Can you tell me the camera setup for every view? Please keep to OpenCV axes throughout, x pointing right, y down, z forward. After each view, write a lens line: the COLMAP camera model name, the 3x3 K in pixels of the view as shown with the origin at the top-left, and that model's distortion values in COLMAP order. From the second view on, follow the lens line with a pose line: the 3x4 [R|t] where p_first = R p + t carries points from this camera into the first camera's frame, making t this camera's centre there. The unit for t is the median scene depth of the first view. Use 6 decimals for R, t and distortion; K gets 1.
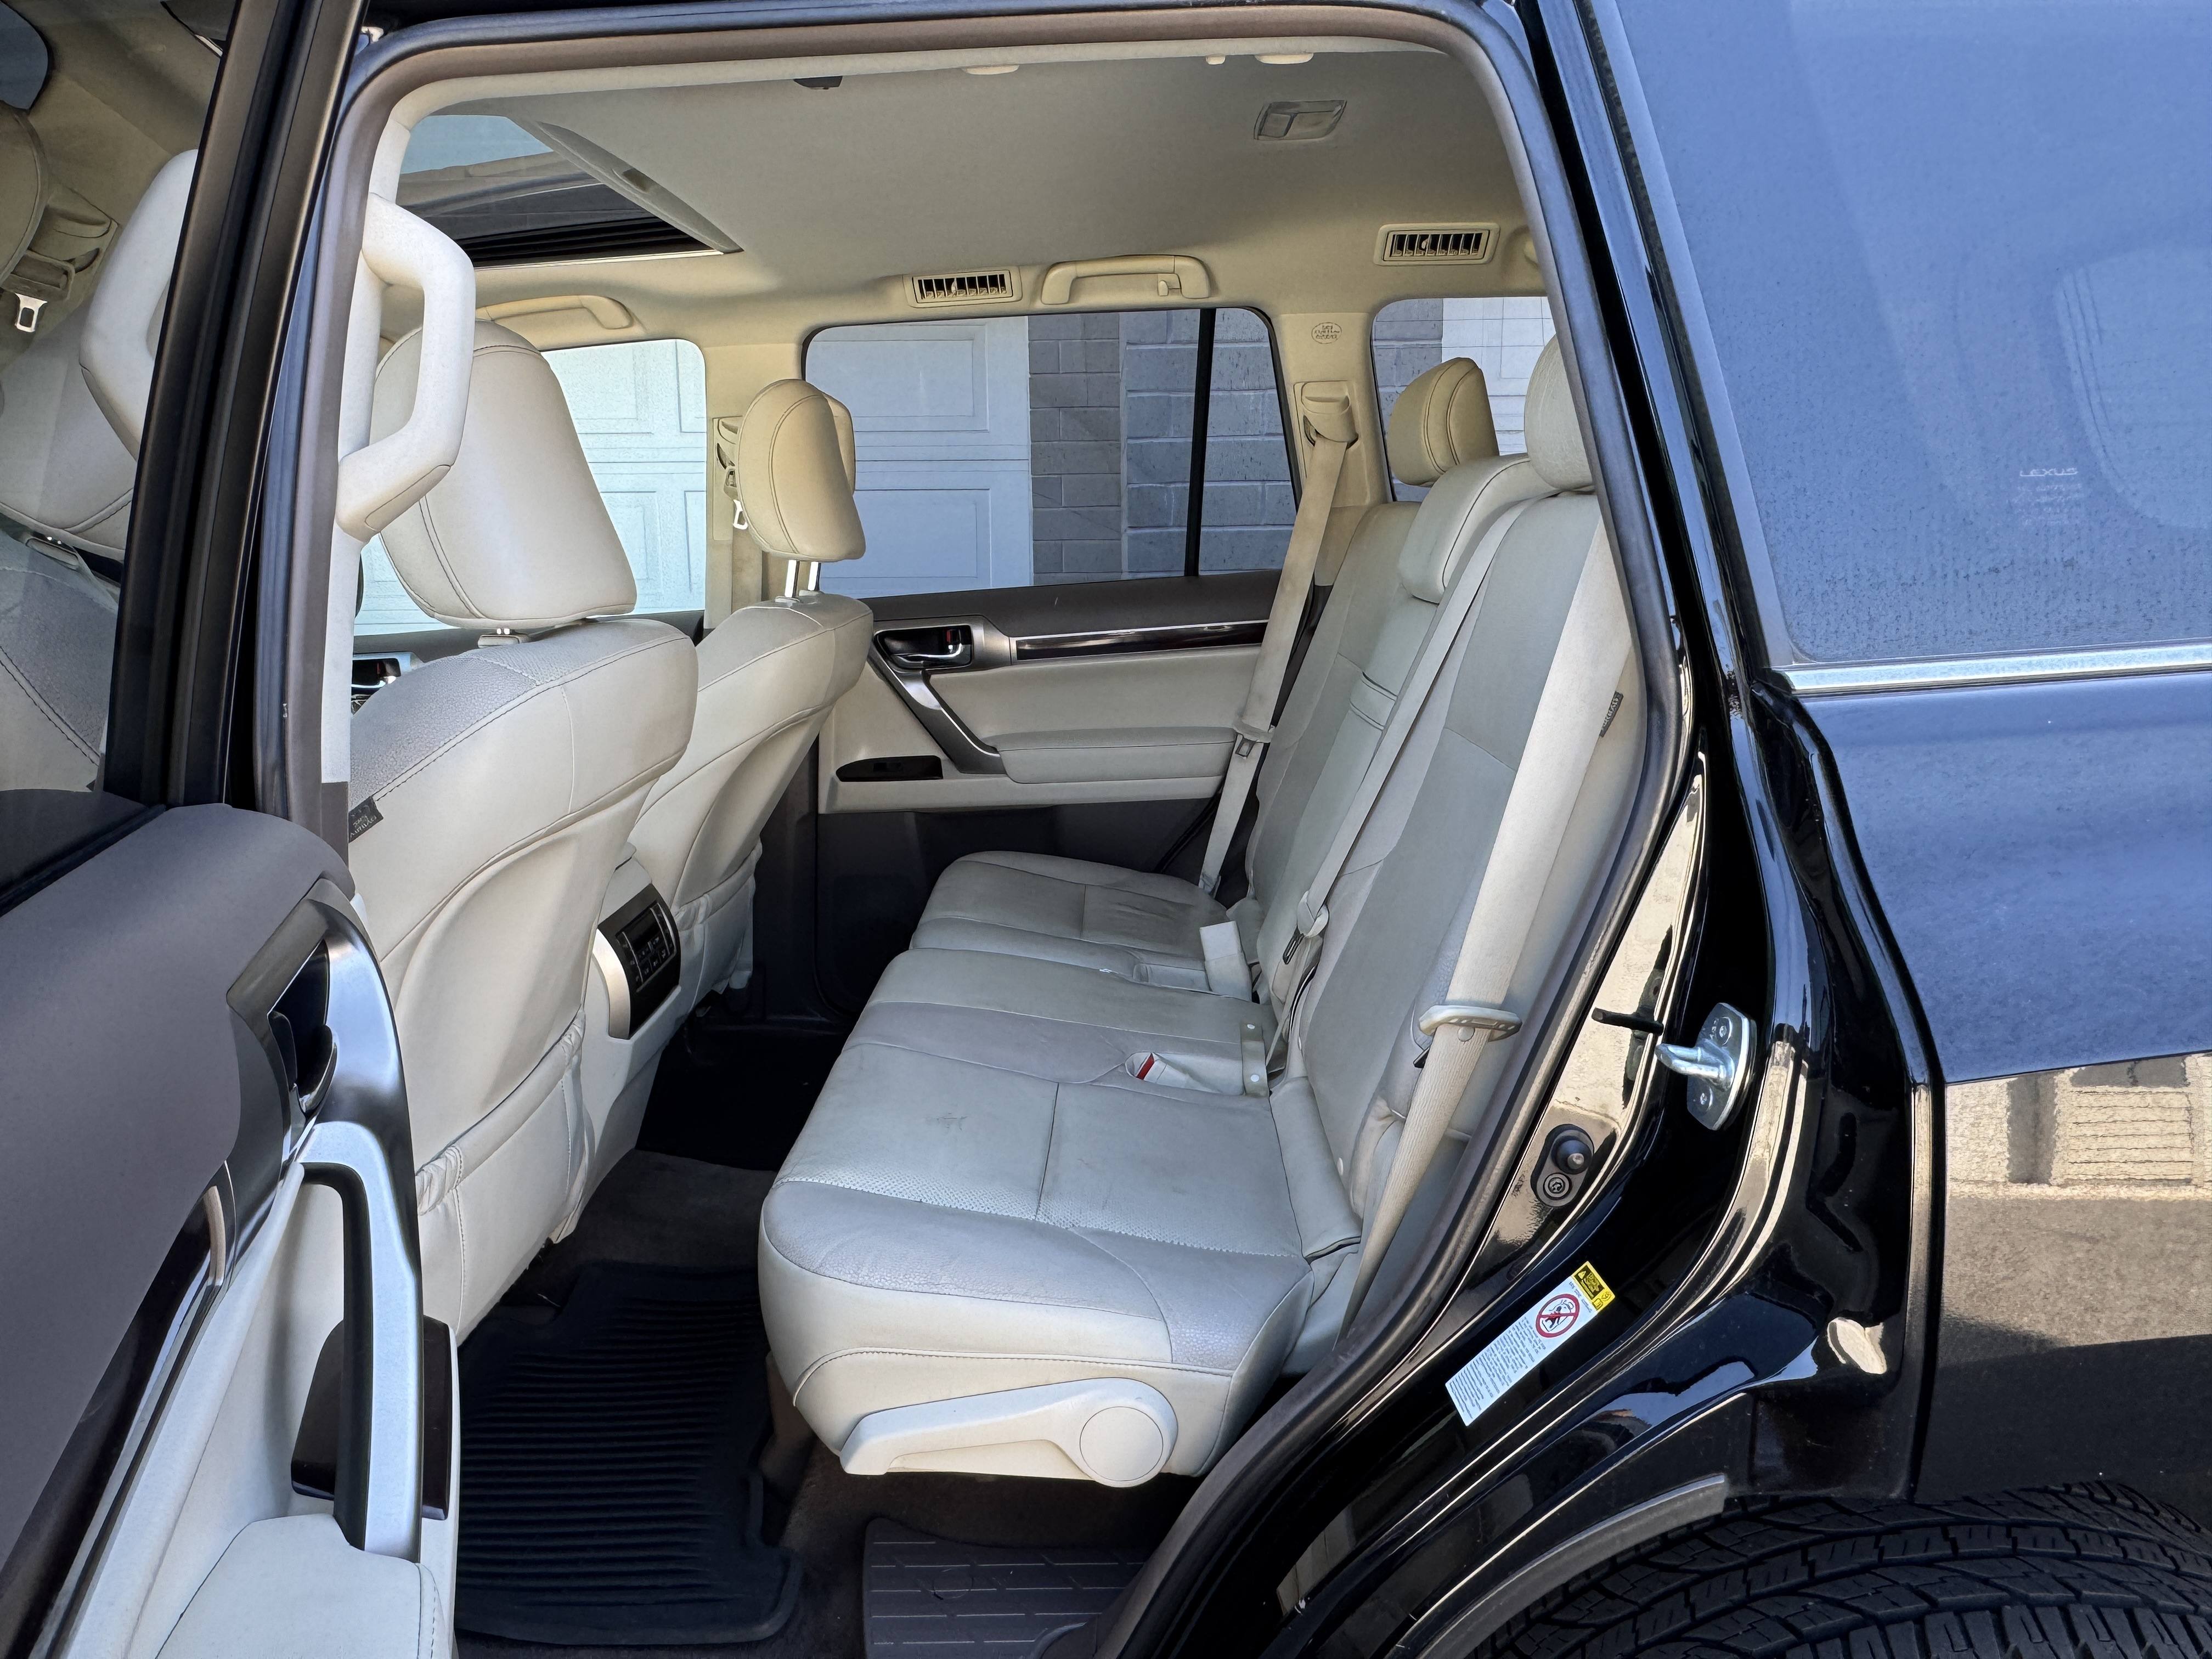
lens RADIAL K [[1441.3, 0, 1086.9], [0, 1441.3, 834.3], [0, 0, 1]] dist [-0.007000, 0.005099]
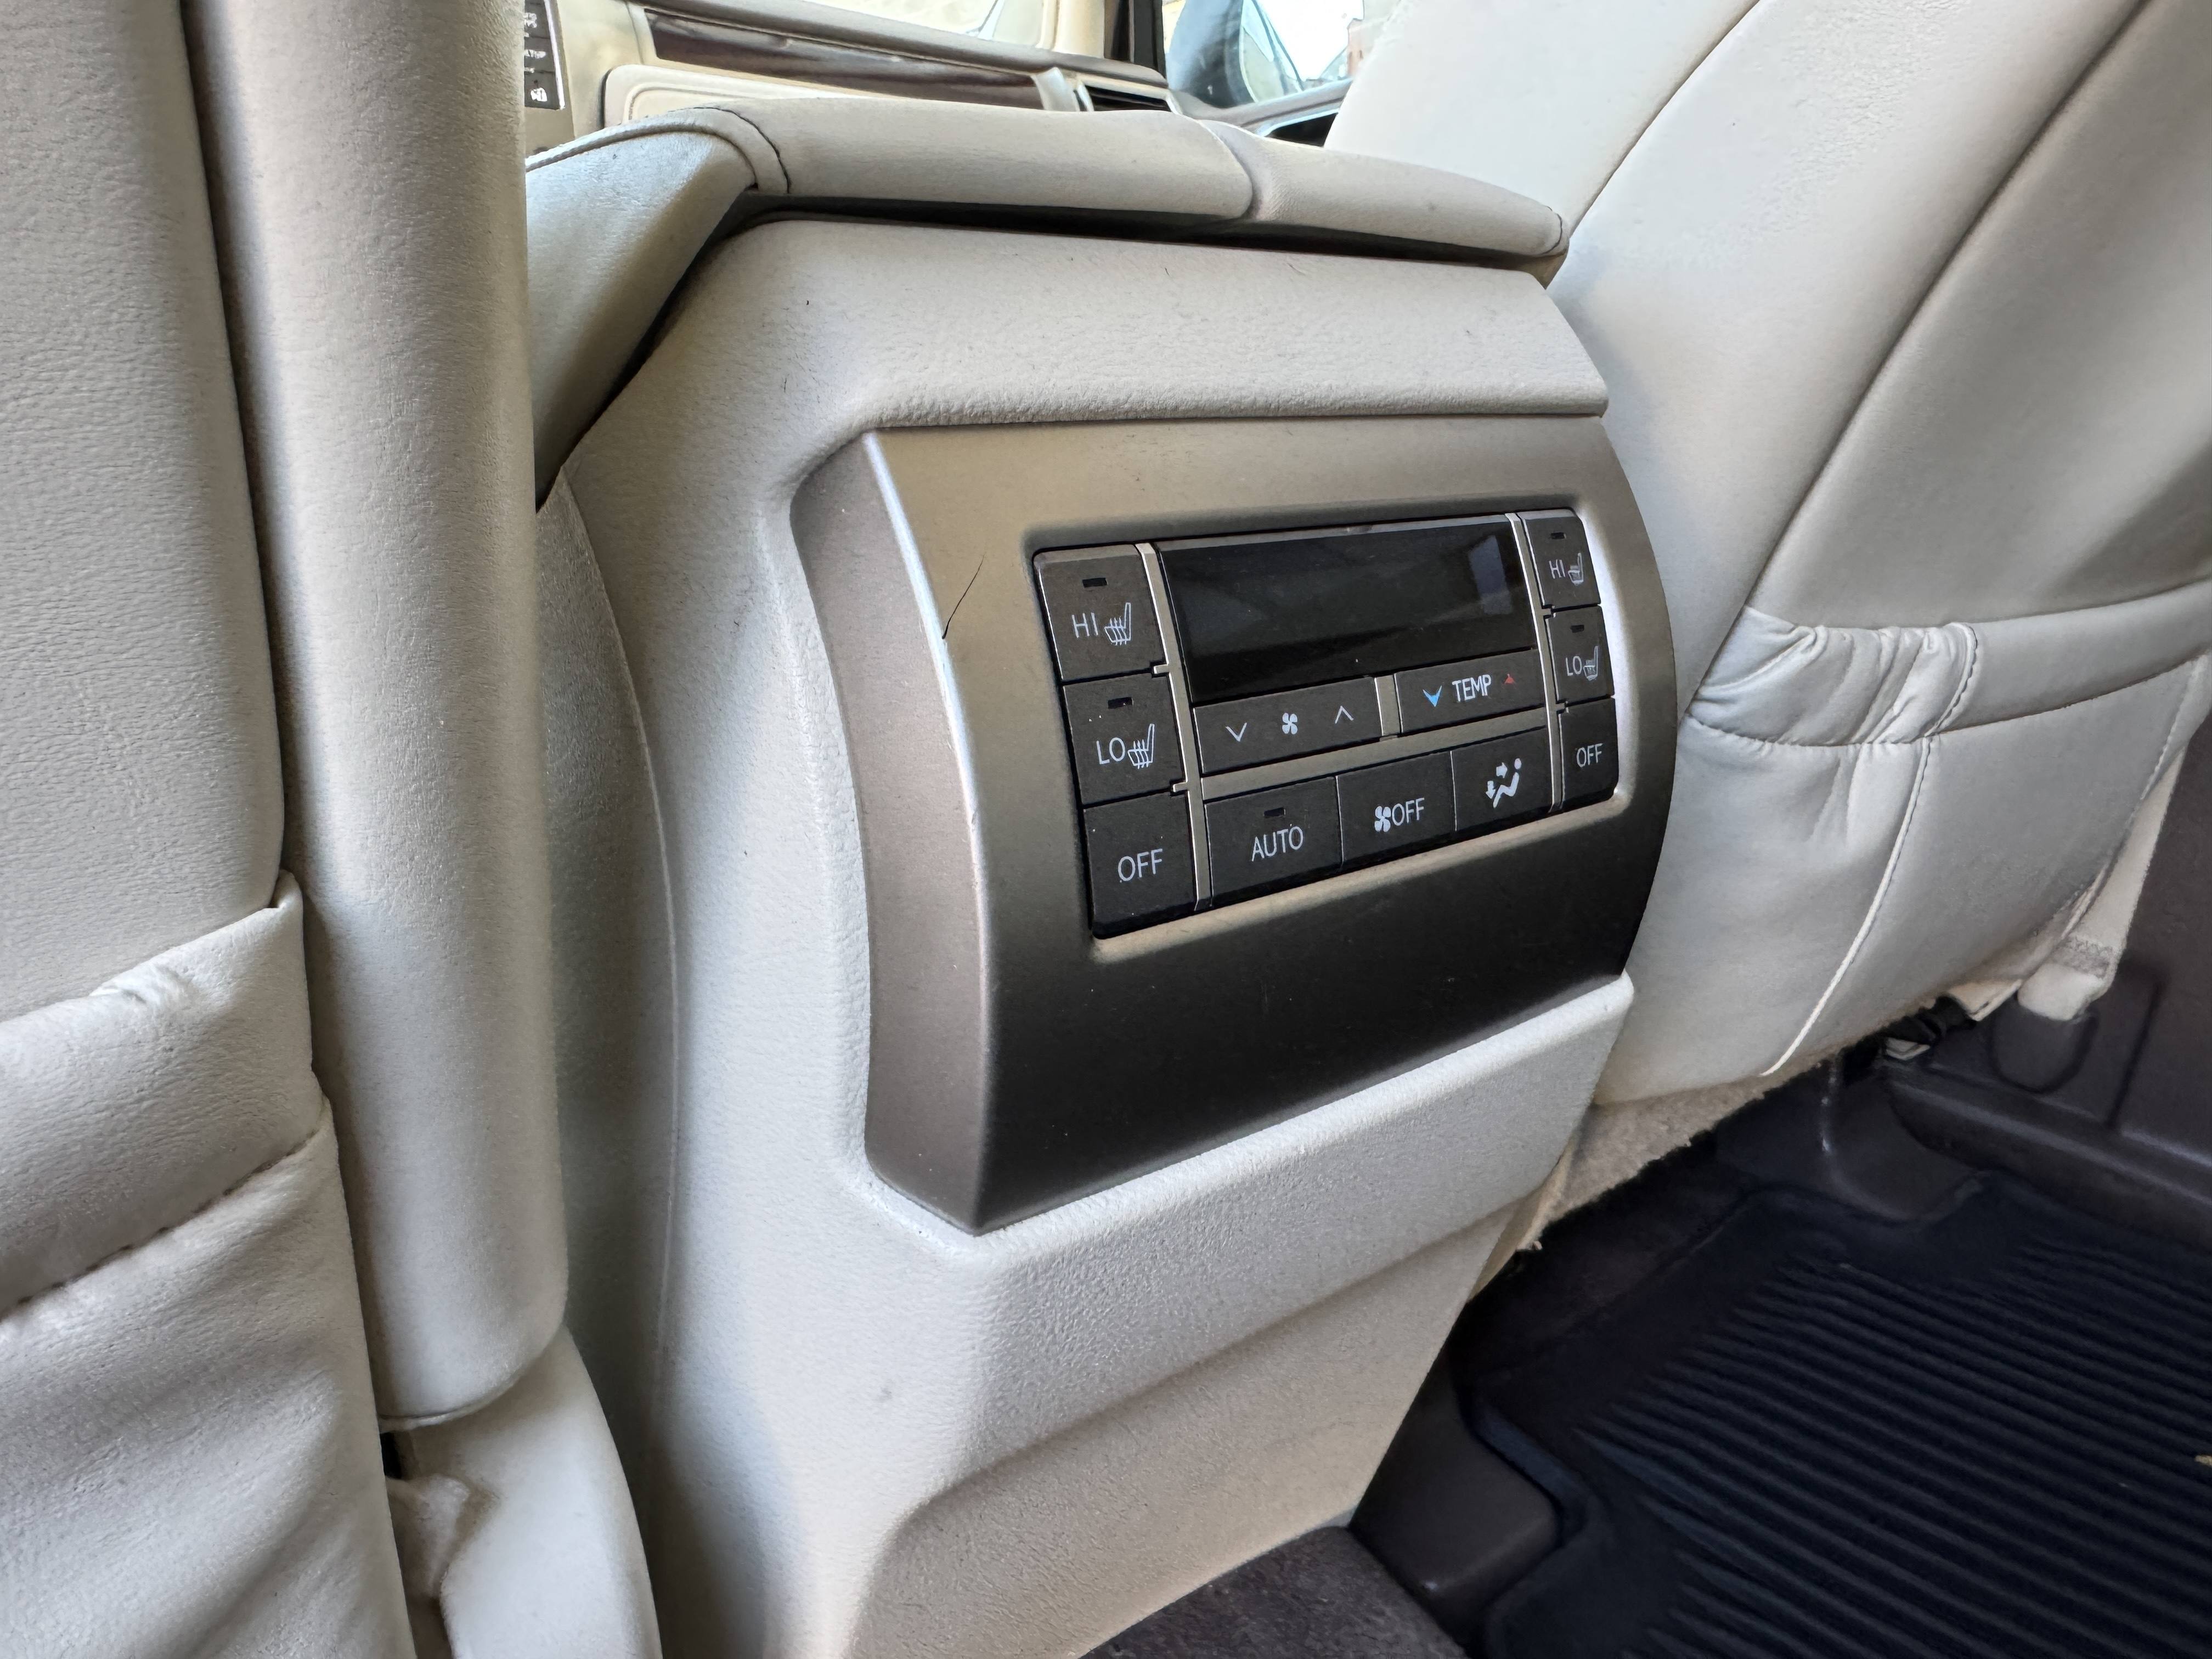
lens RADIAL K [[1441.3, 0, 996.4], [0, 1441.3, 847.2], [0, 0, 1]] dist [-0.007000, 0.005099]
pose [[0.591266, 0.246159, -0.767991, -0.184239], [-0.170206, 0.968918, 0.179521, 0.065817], [0.788311, 0.024572, 0.614786, 0.796088]]
